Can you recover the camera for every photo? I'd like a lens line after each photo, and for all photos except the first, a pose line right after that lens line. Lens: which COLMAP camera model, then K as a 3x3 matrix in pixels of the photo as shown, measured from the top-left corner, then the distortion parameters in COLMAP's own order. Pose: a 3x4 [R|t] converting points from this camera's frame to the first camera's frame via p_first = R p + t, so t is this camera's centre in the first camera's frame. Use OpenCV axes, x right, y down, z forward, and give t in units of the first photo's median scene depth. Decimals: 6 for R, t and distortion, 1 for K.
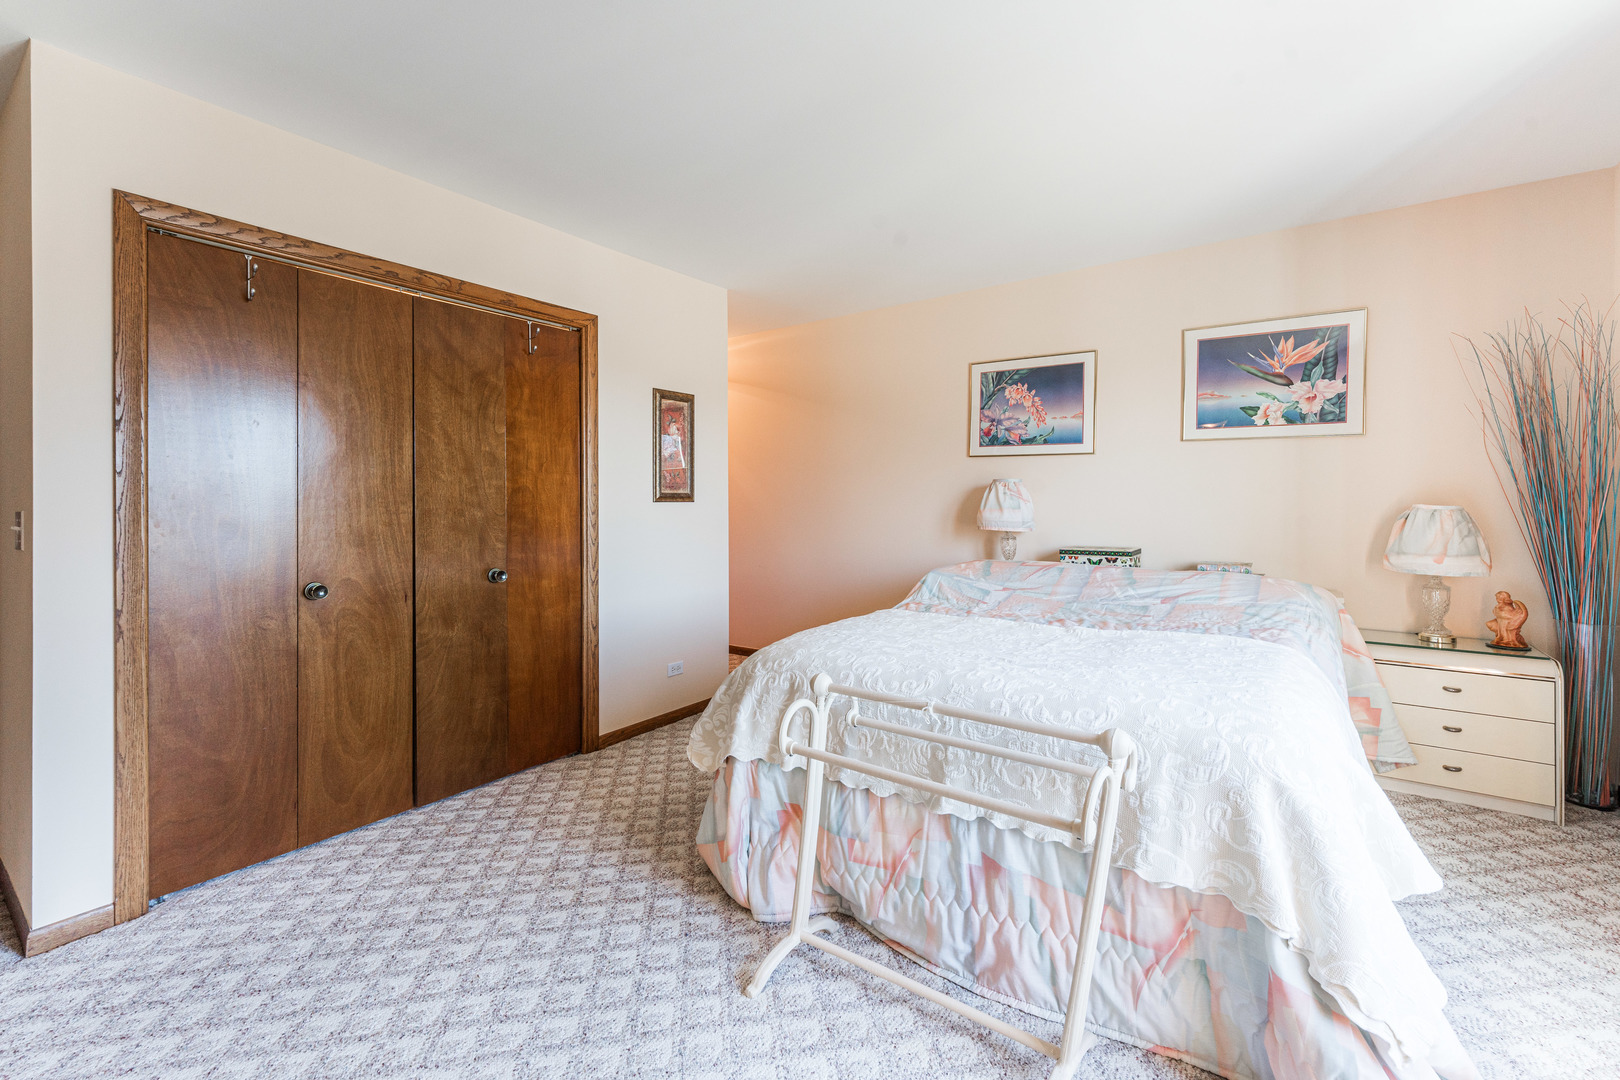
lens RADIAL K [[664.0, 0, 810.1], [0, 664.0, 503.1], [0, 0, 1]] dist [-0.000081, -0.000025]
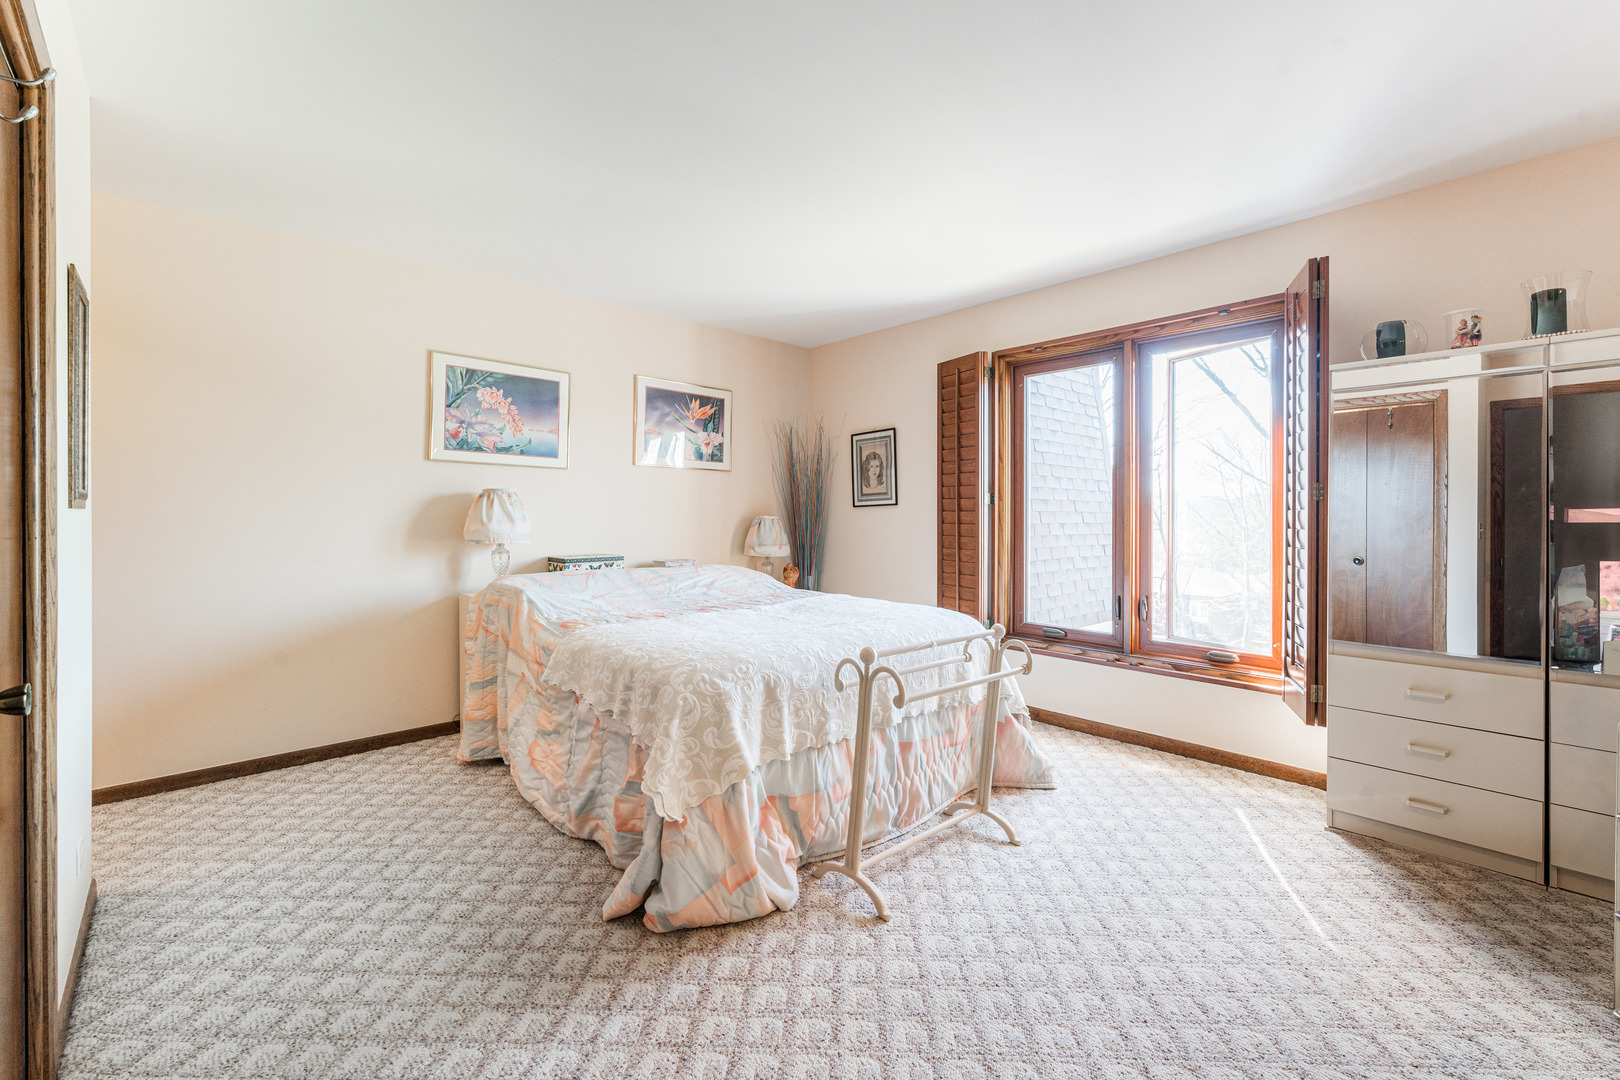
lens RADIAL K [[695.2, 0, 806.4], [0, 695.2, 522.1], [0, 0, 1]] dist [0.000688, -0.000010]
pose [[0.218340, -0.005637, 0.975857, -0.629311], [0.001928, 0.999984, 0.005344, 0.006905], [-0.975871, 0.000715, 0.218347, 0.405501]]
